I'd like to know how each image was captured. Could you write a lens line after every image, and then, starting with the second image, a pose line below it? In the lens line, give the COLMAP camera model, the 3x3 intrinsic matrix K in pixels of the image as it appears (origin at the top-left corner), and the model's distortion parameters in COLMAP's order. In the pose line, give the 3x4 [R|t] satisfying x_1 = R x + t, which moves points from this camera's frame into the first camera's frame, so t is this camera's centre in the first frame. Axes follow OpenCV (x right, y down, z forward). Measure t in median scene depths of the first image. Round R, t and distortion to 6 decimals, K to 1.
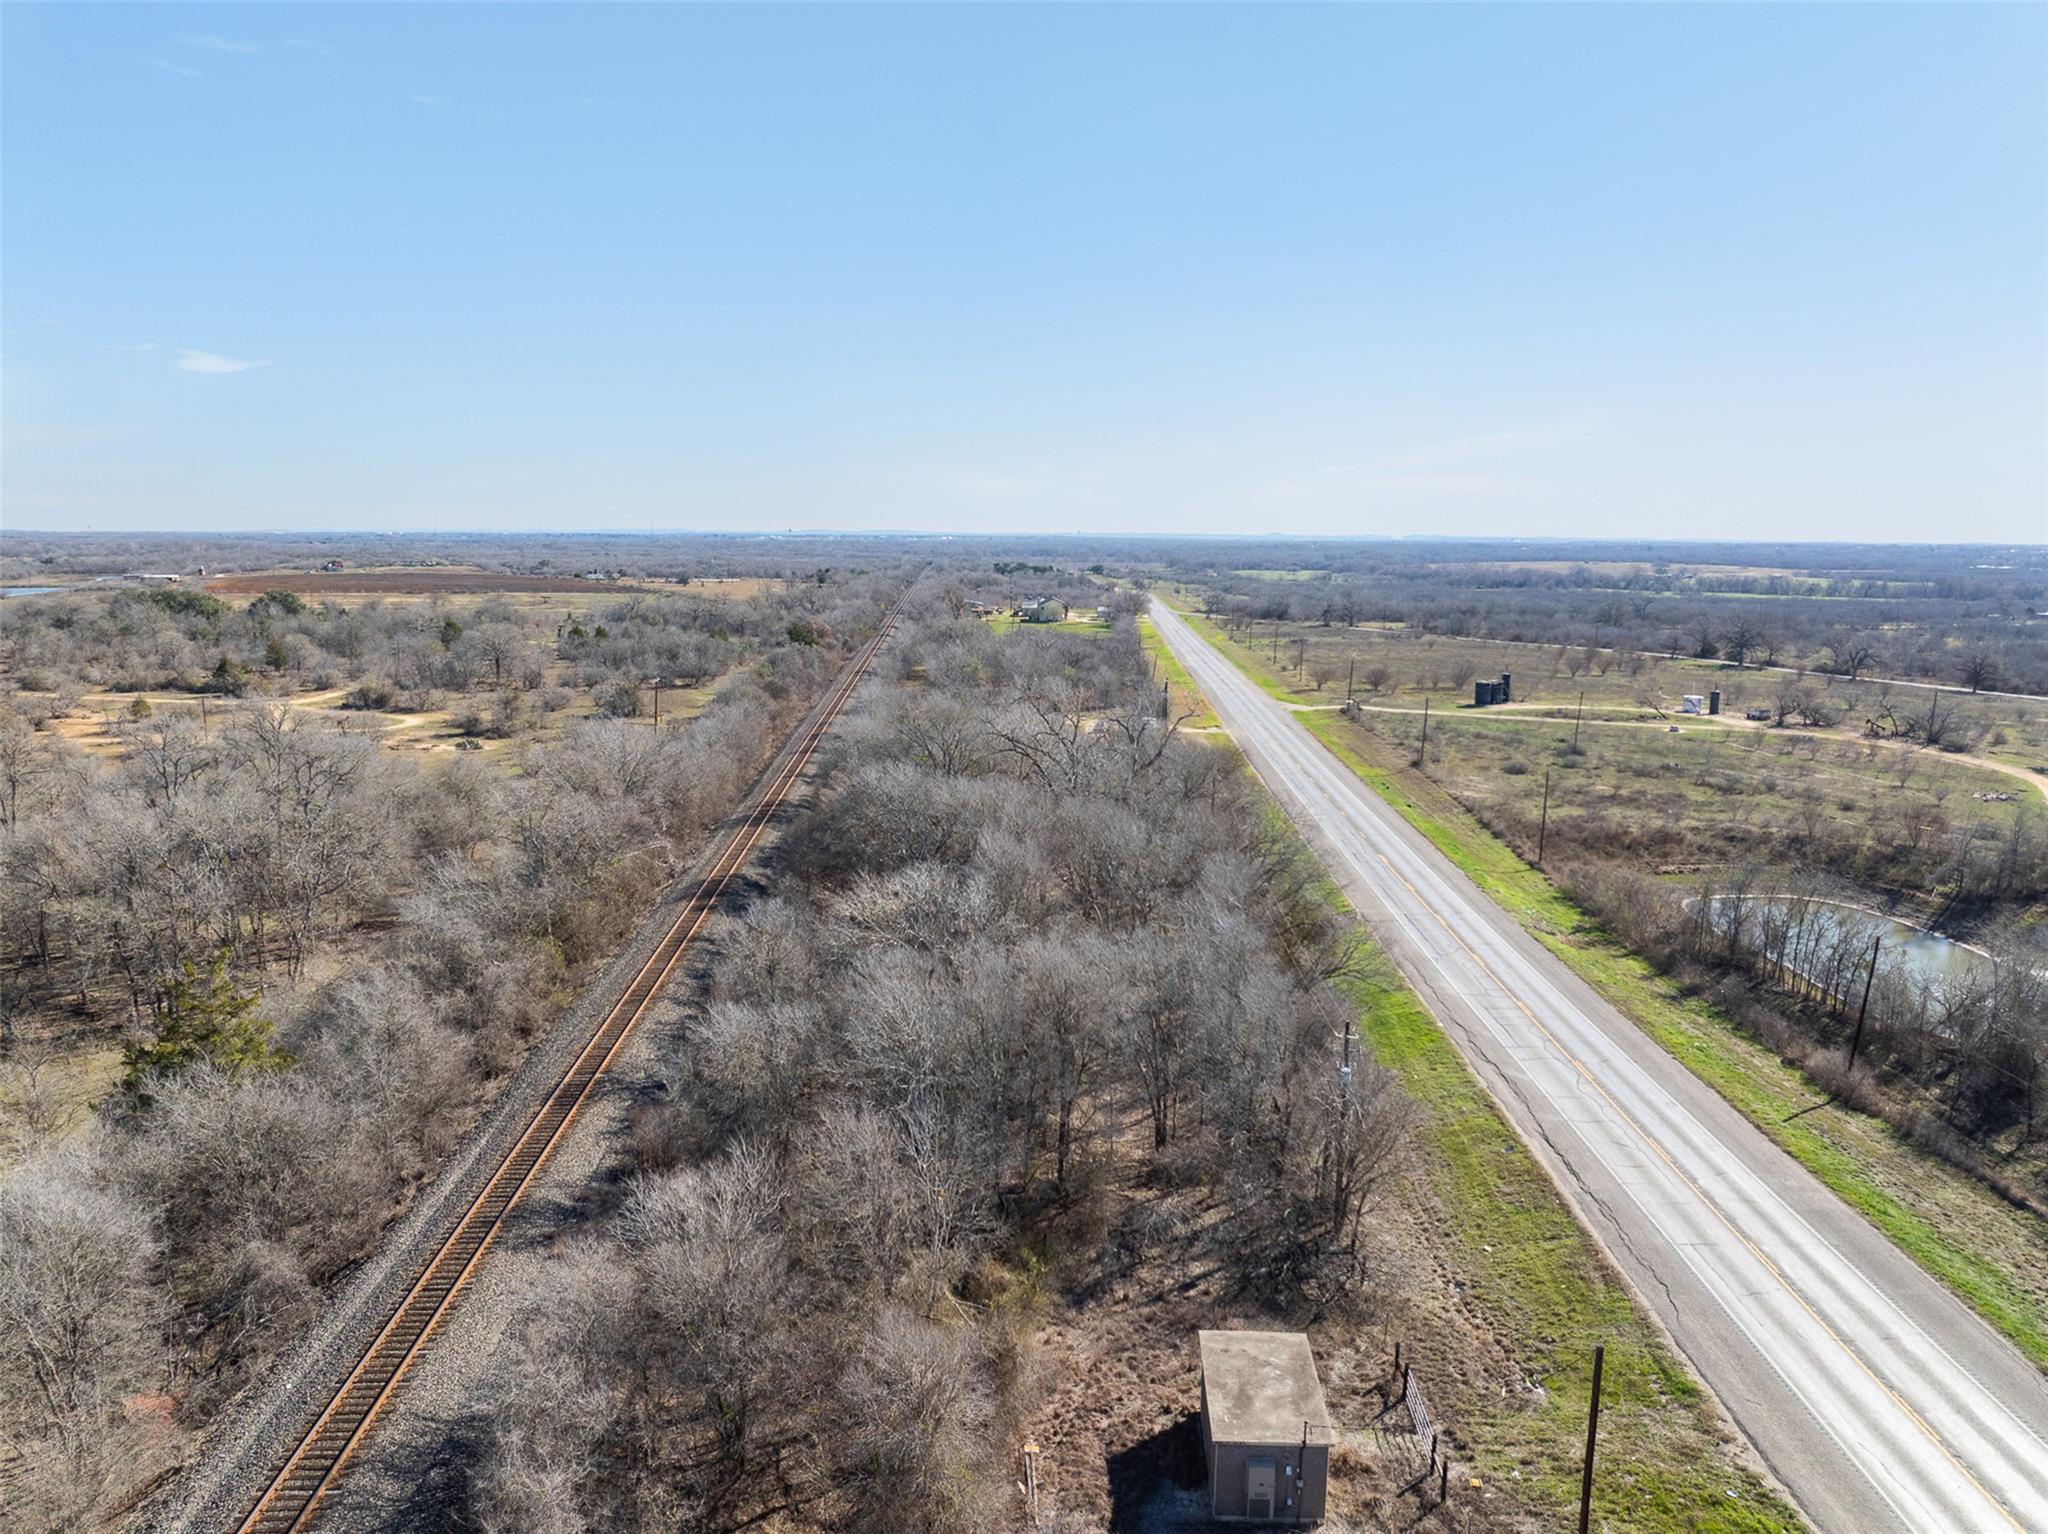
lens RADIAL K [[1446.1, 0, 1023.1], [0, 1446.1, 765.5], [0, 0, 1]] dist [-0.026601, -0.005892]
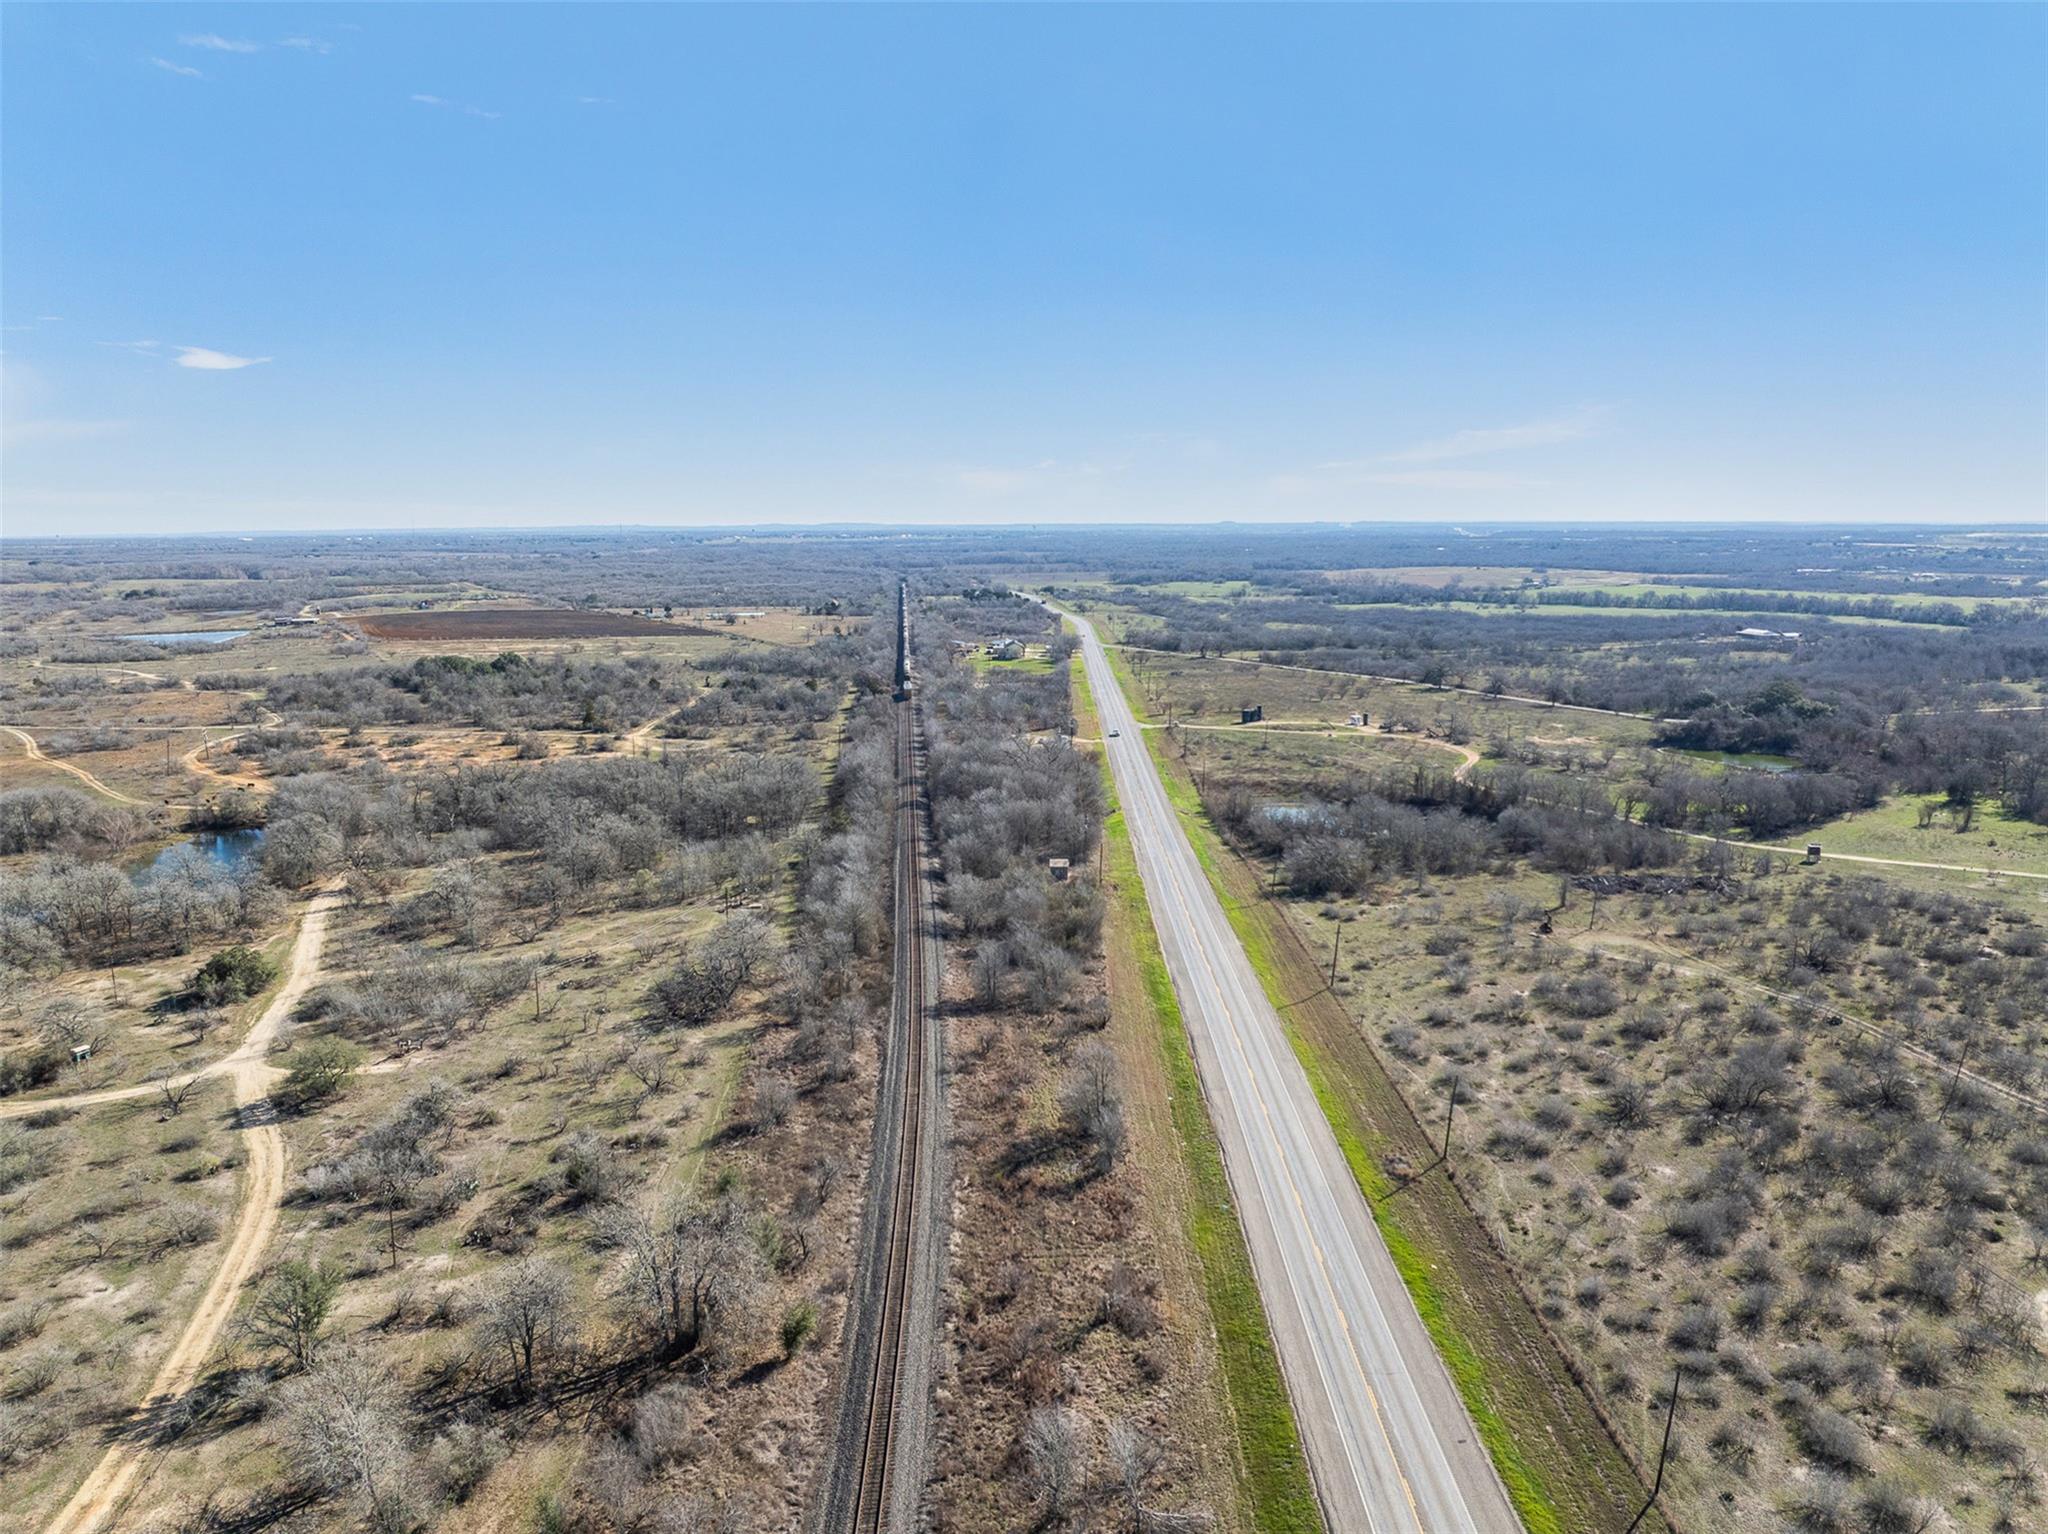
lens RADIAL K [[1446.1, 0, 1021.7], [0, 1446.1, 768.2], [0, 0, 1]] dist [-0.026601, -0.005892]
pose [[0.999448, -0.019638, 0.026808, -0.026767], [0.019366, 0.999759, 0.010343, -0.007499], [-0.027004, -0.009818, 0.999587, -0.911642]]
